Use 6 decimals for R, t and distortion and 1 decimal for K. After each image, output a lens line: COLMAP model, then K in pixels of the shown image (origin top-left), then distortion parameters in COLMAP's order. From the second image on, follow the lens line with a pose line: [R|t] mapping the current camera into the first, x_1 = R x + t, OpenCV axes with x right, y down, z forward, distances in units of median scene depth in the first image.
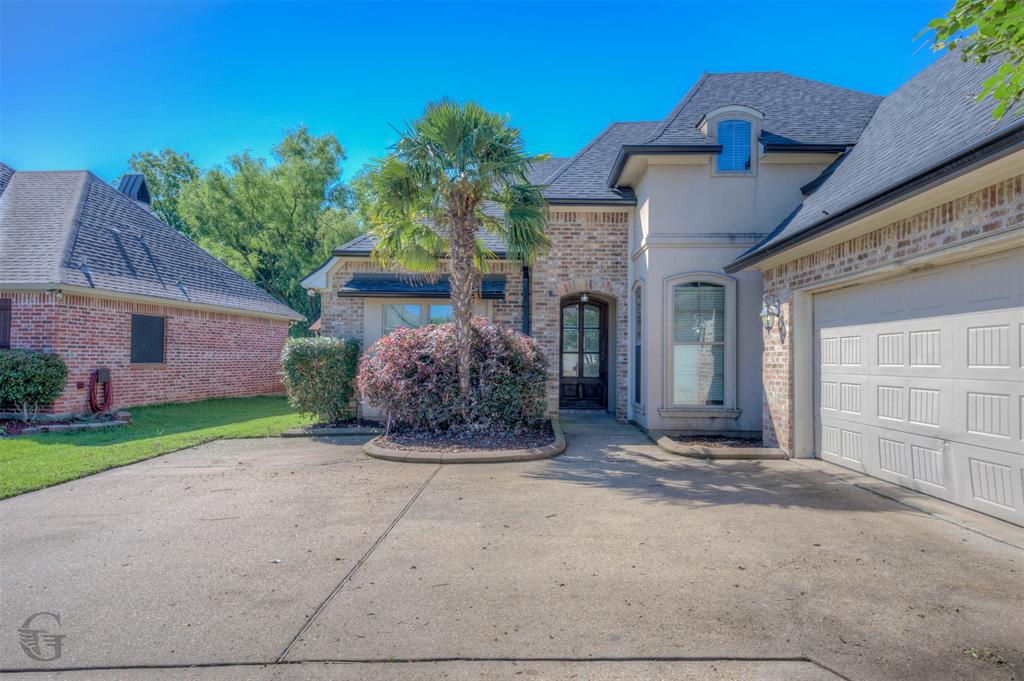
lens RADIAL K [[648.0, 0, 512.0], [0, 648.0, 340.5], [0, 0, 1]] dist [0.031910, 0.000464]
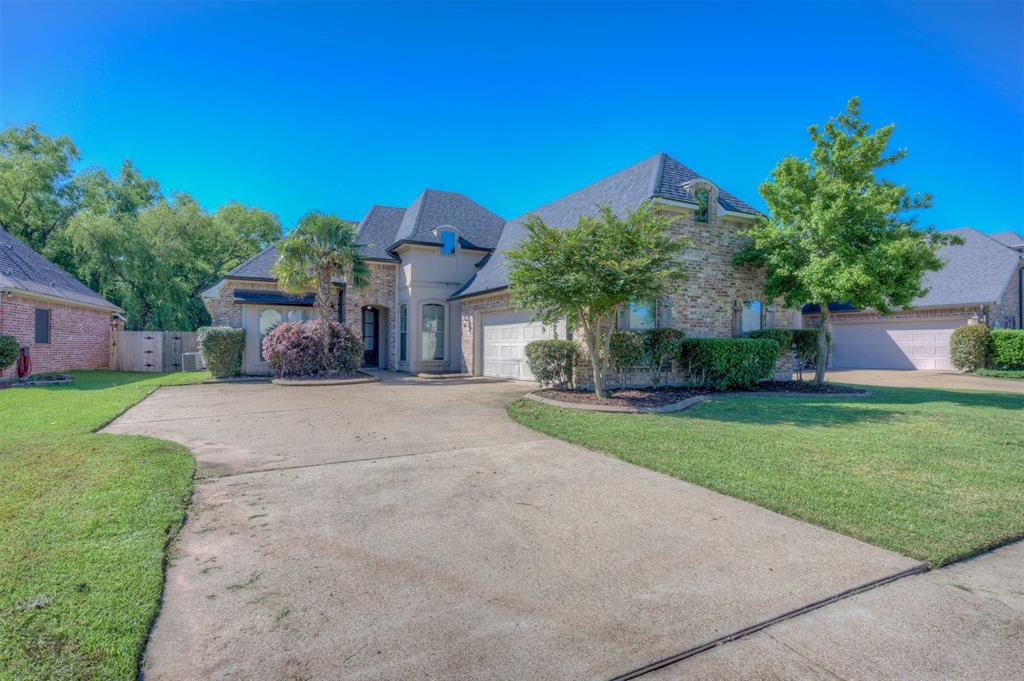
lens RADIAL K [[548.8, 0, 511.7], [0, 548.8, 345.5], [0, 0, 1]] dist [0.005765, -0.000248]
pose [[0.869510, -0.004769, 0.493893, -0.378100], [-0.008971, 0.999636, 0.025446, 0.001271], [-0.493835, -0.026556, 0.869150, -0.707053]]
